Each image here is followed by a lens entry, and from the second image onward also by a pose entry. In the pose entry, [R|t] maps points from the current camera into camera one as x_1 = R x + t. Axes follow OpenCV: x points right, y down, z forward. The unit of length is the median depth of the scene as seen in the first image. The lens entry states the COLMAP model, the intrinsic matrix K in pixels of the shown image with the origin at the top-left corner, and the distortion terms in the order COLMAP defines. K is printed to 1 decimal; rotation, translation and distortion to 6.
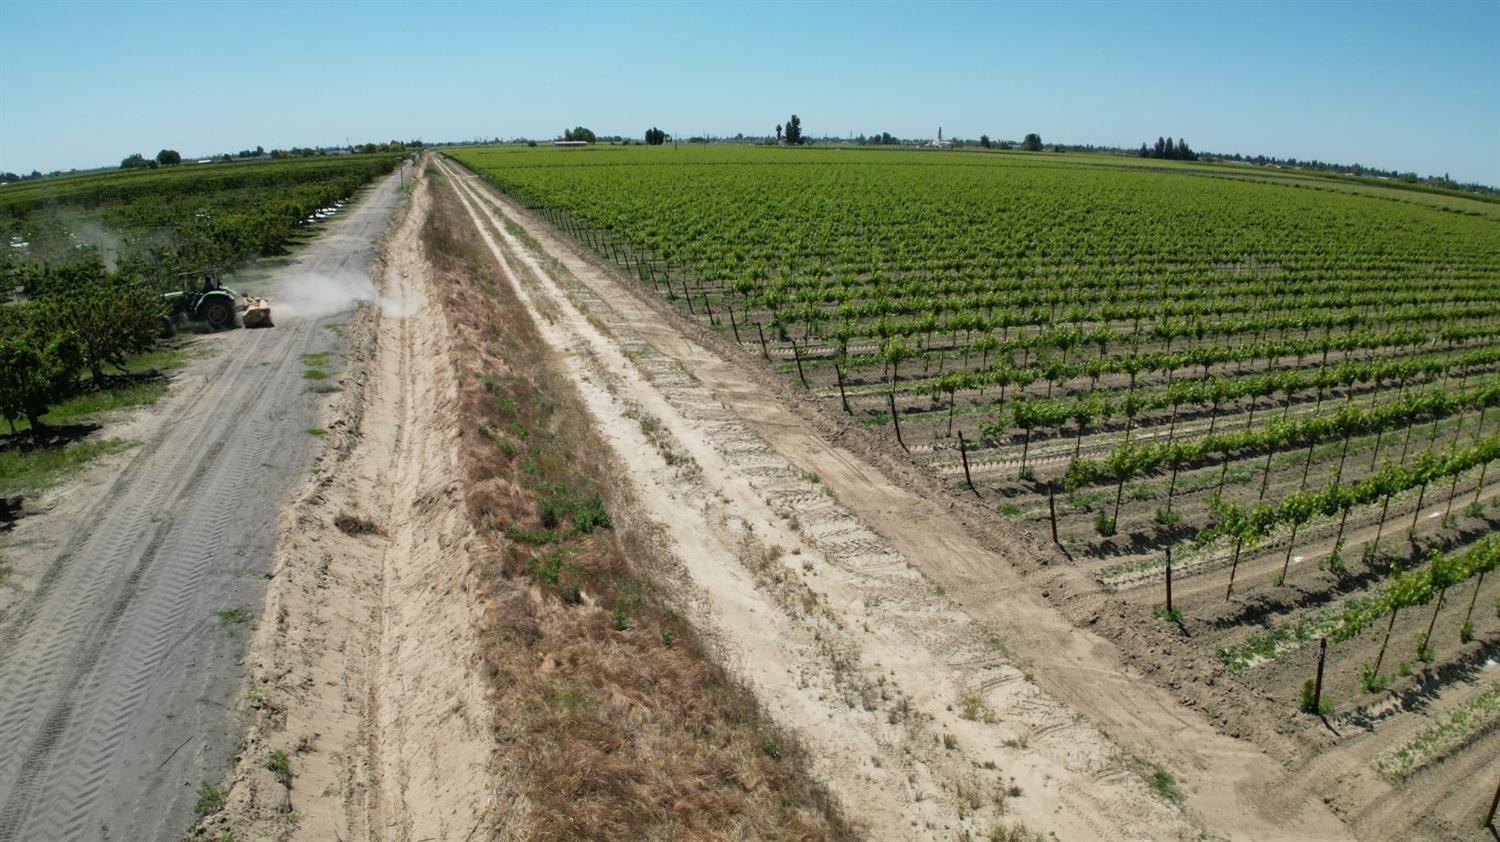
lens RADIAL K [[877.5, 0, 750.0], [0, 877.5, 421.0], [0, 0, 1]] dist [-0.177587, 0.020669]
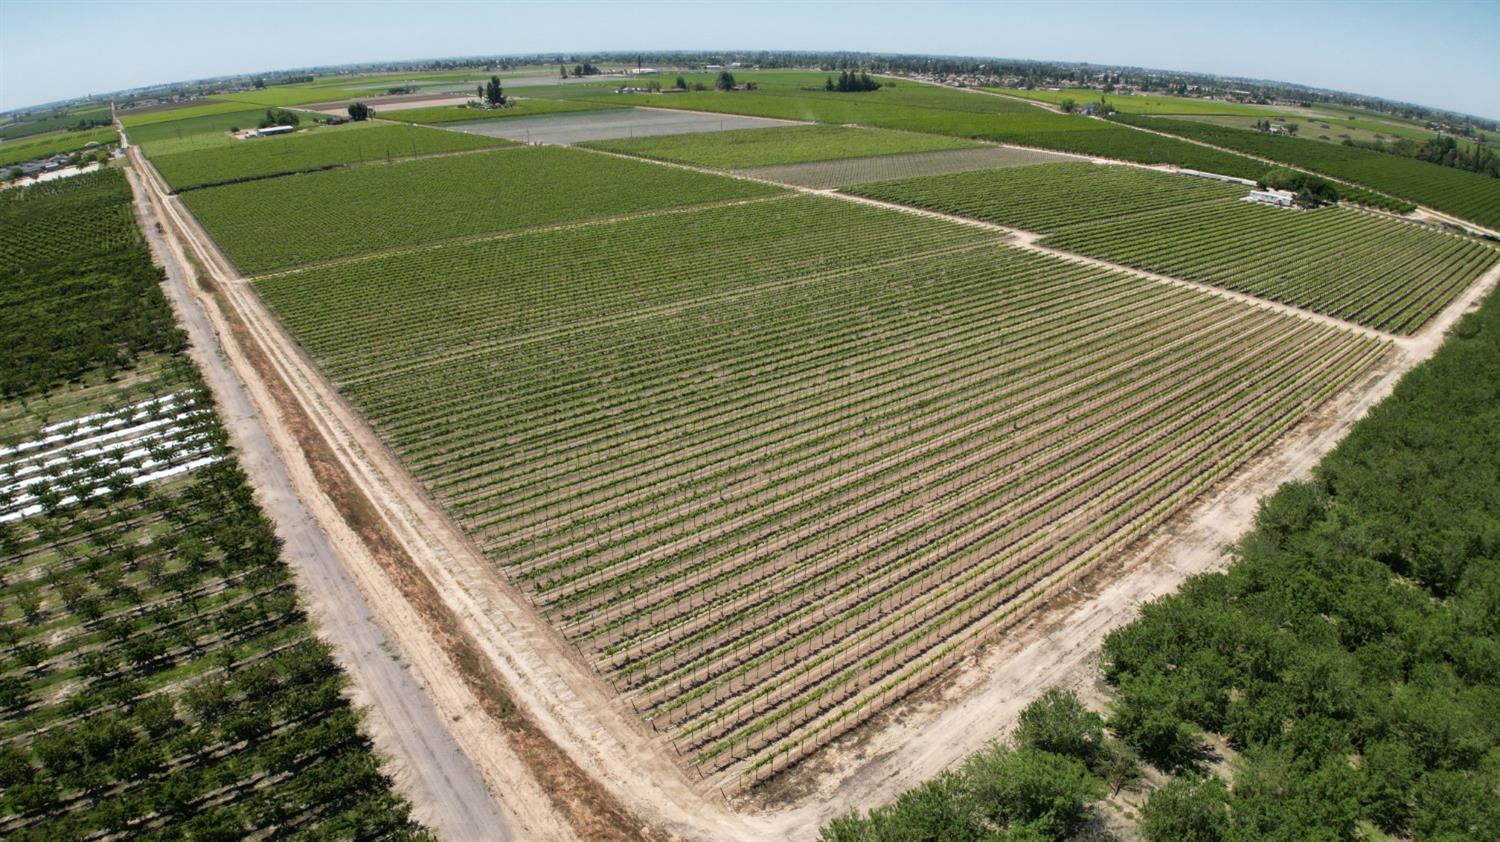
lens RADIAL K [[877.5, 0, 750.0], [0, 877.5, 421.0], [0, 0, 1]] dist [-0.177587, 0.020669]
pose [[0.947982, -0.130089, 0.290530, -0.095811], [0.101241, 0.988506, 0.112275, -1.683230], [-0.301796, -0.077021, 0.950256, -3.360410]]
